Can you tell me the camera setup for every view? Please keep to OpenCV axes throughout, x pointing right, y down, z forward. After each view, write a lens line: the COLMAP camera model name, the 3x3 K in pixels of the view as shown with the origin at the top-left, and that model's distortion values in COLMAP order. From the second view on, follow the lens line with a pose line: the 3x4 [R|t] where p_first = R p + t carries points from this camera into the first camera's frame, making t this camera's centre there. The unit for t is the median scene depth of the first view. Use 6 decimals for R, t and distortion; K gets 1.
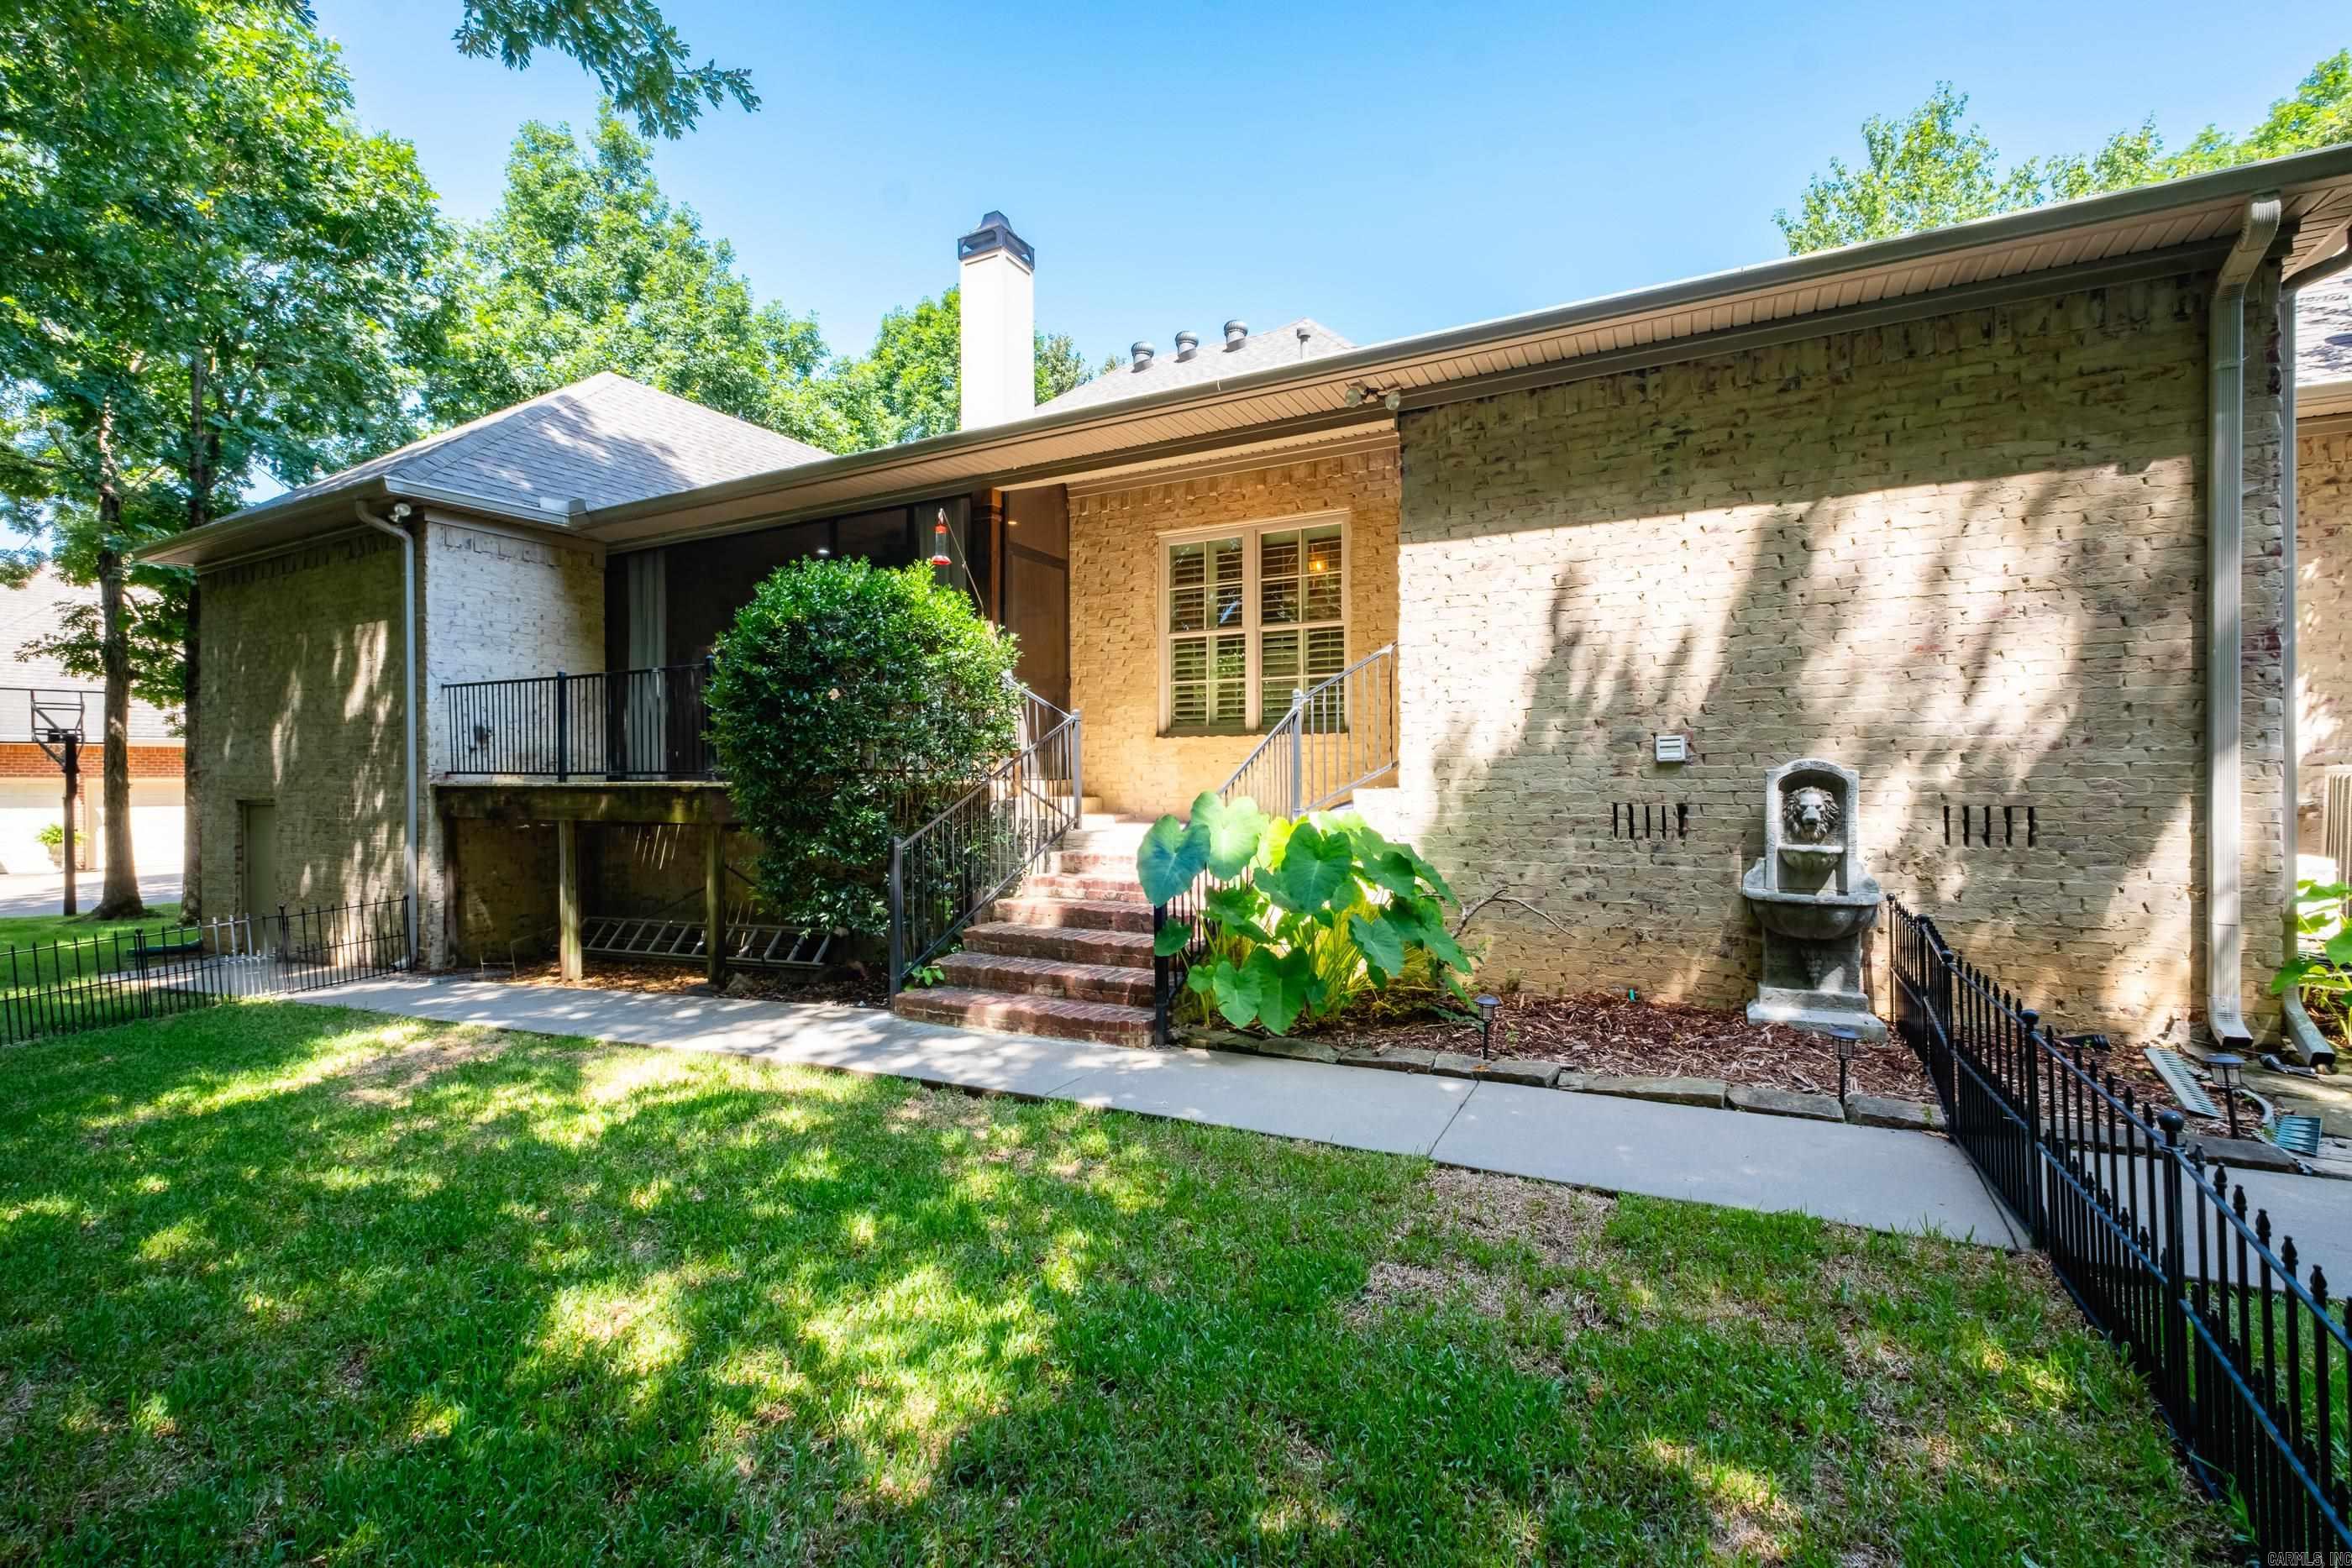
lens RADIAL K [[1028.0, 0, 1175.6], [0, 1028.0, 788.9], [0, 0, 1]] dist [0.005201, -0.001564]
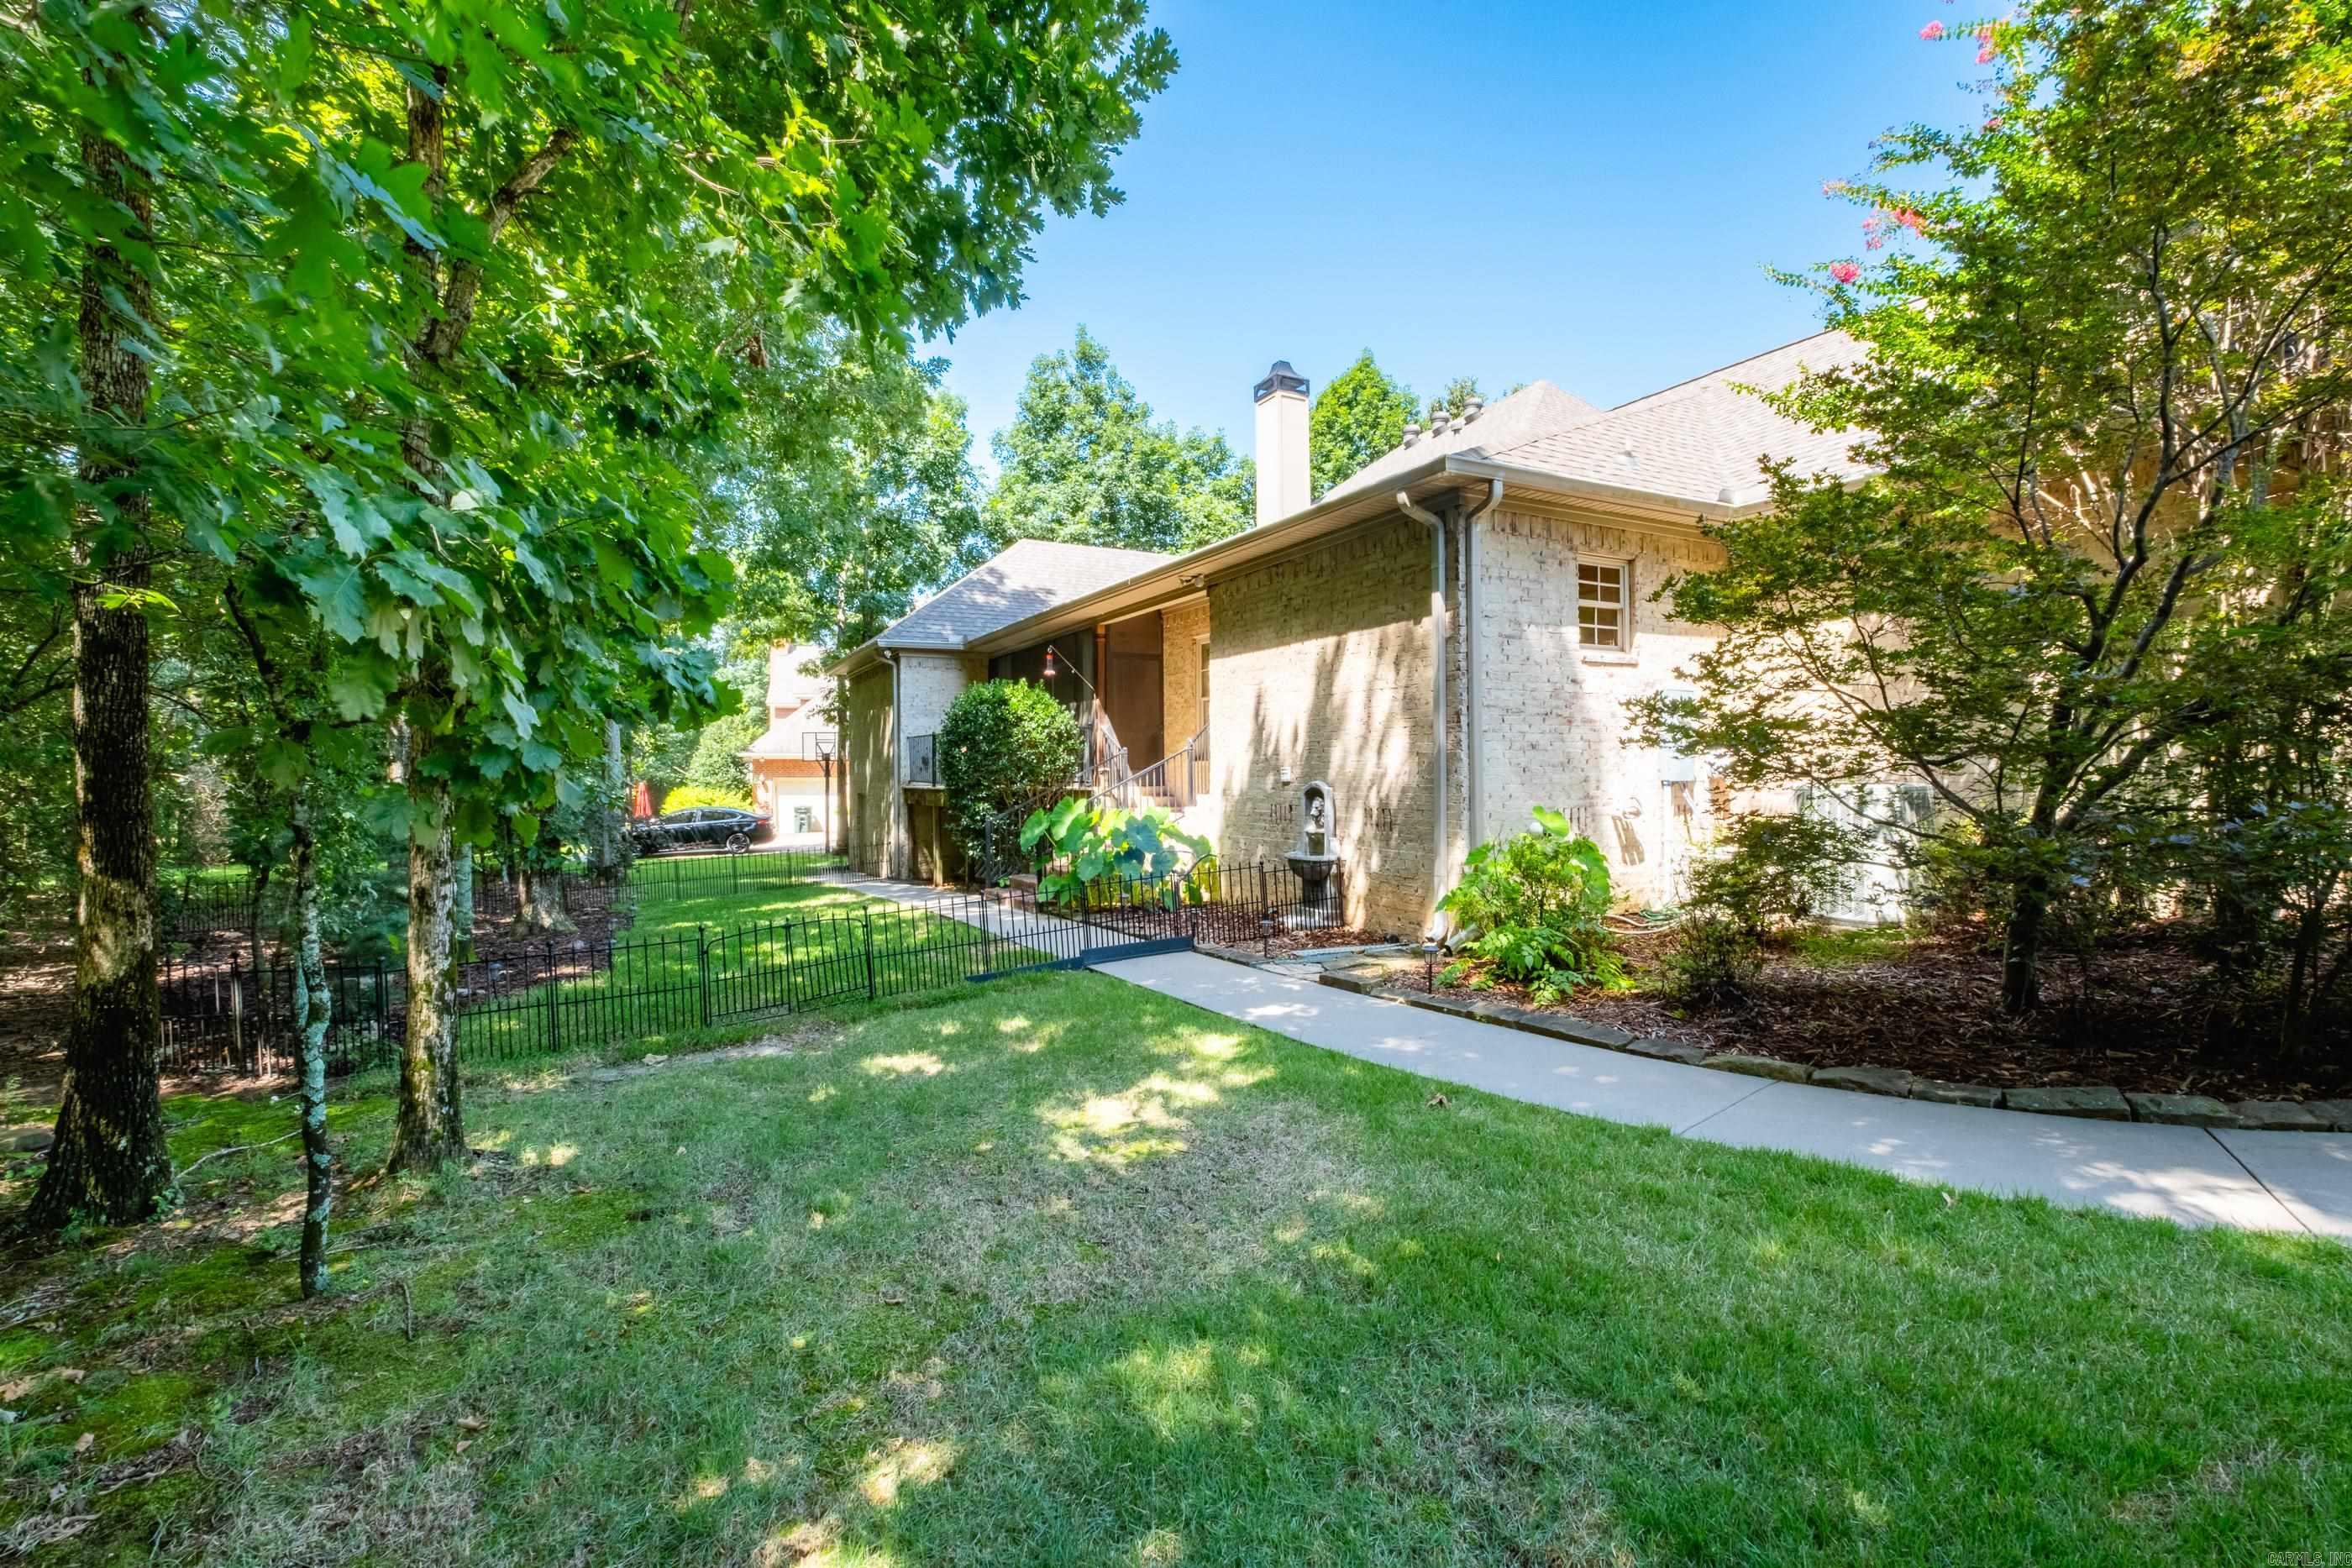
lens RADIAL K [[1028.0, 0, 1188.9], [0, 1028.0, 784.5], [0, 0, 1]] dist [0.005201, -0.001564]
pose [[0.831879, 0.008534, -0.554891, 0.584993], [-0.000660, 0.999896, 0.014389, -0.026622], [0.554956, -0.011604, 0.831799, -0.241254]]
